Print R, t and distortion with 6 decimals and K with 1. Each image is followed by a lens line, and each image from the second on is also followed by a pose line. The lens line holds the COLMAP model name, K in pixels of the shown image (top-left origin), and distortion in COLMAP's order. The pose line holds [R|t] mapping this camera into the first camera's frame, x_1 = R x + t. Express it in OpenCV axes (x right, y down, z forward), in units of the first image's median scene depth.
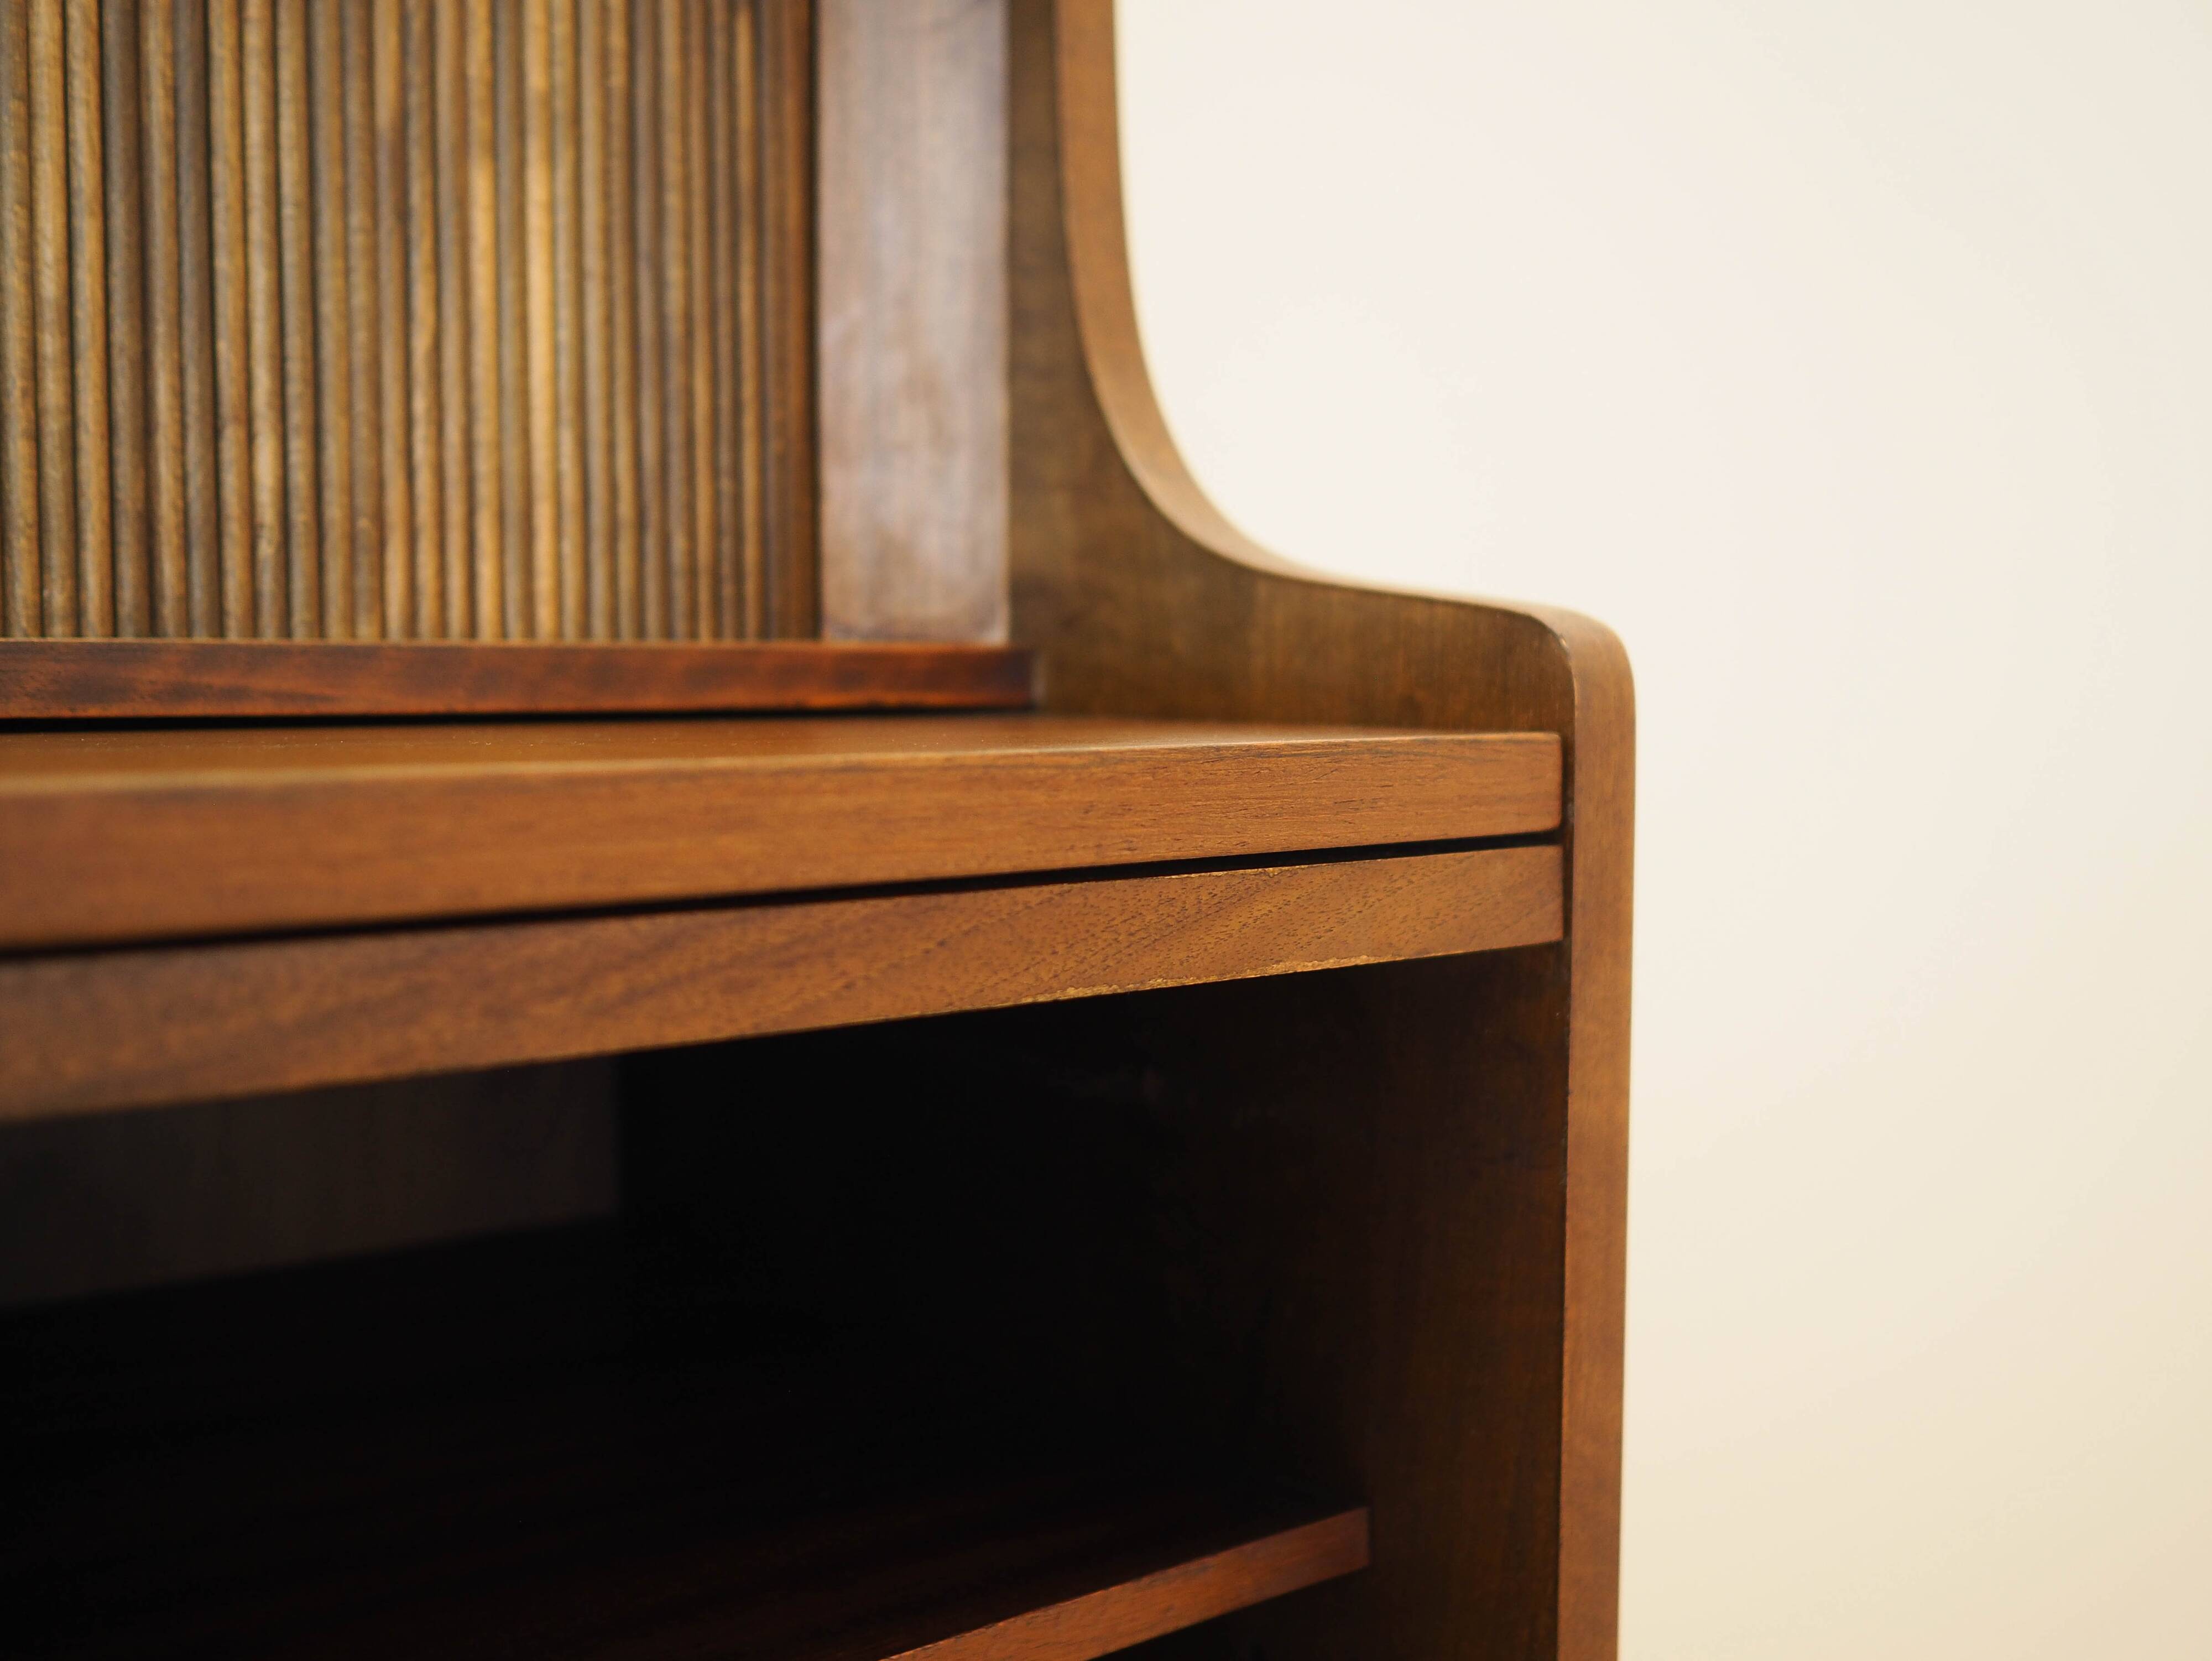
lens RADIAL K [[2358.1, 0, 1106.0], [0, 2358.1, 830.5], [0, 0, 1]] dist [-0.030732, 0.032505]
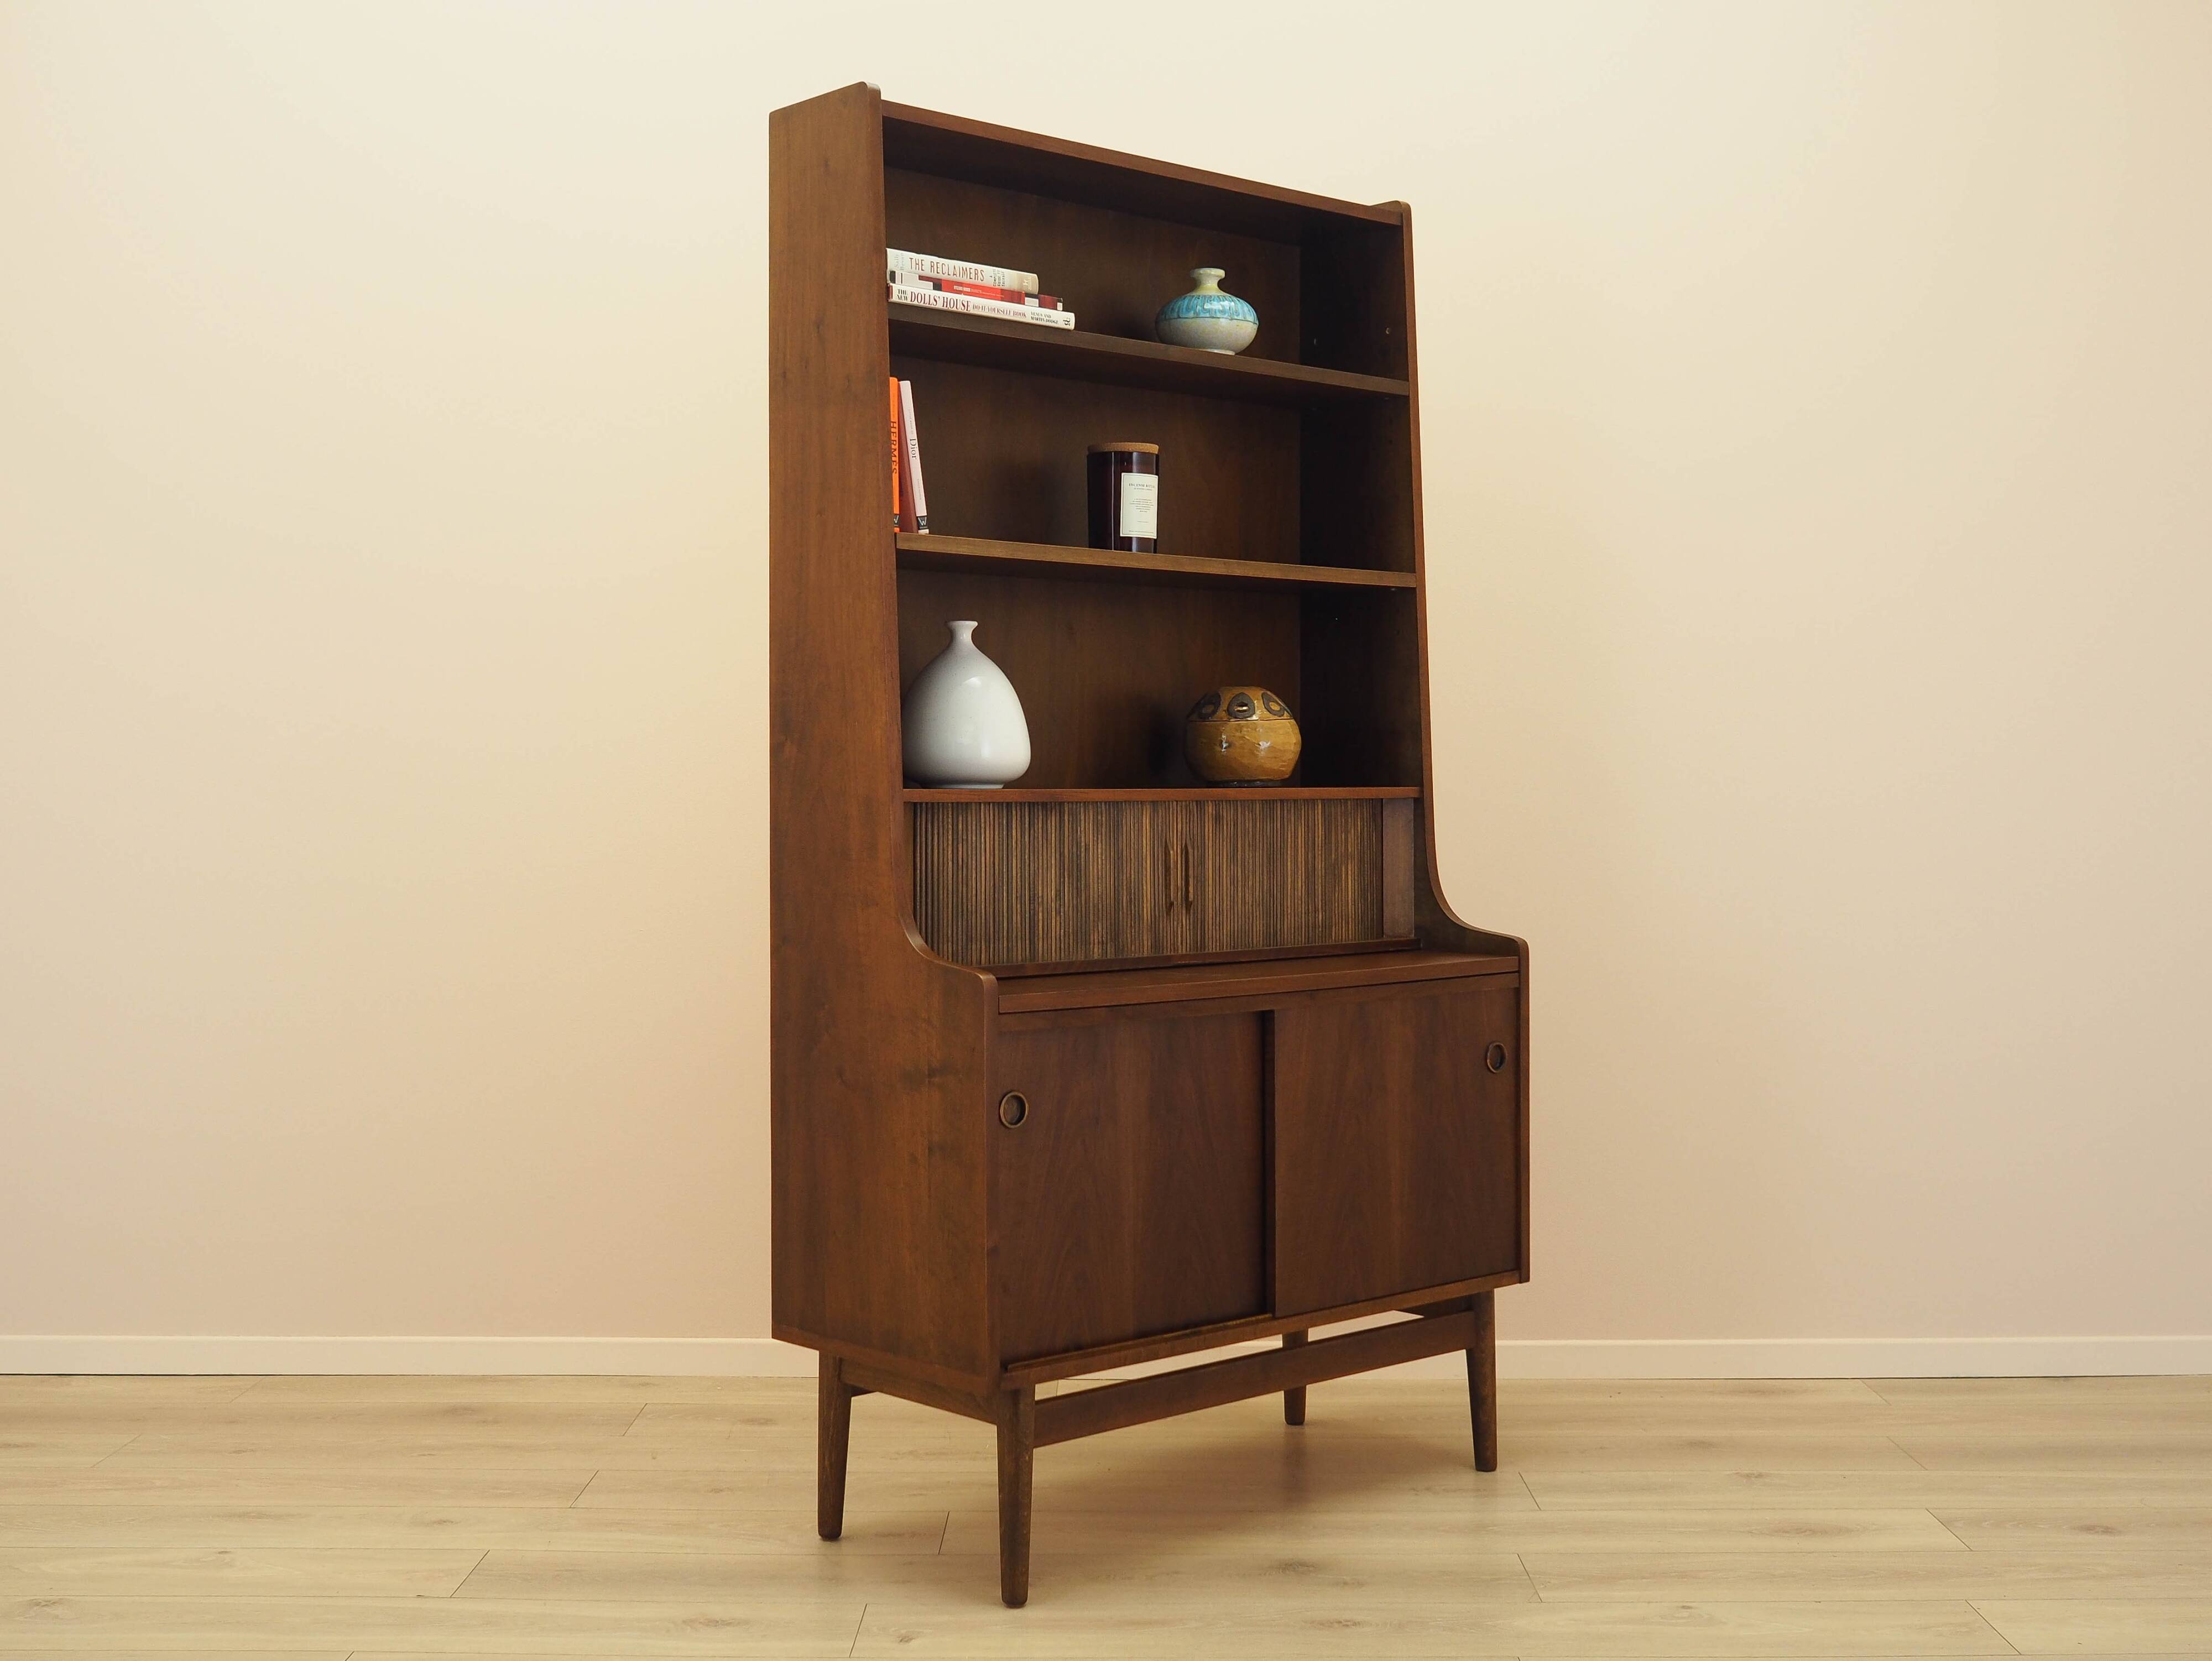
lens RADIAL K [[2609.7, 0, 1106.0], [0, 2609.7, 830.5], [0, 0, 1]] dist [0.005332, 0.011228]
pose [[0.998032, -0.007912, 0.062202, -1.354328], [0.011377, 0.998392, -0.055535, 0.000592], [-0.061663, 0.056133, 0.996517, -5.989710]]
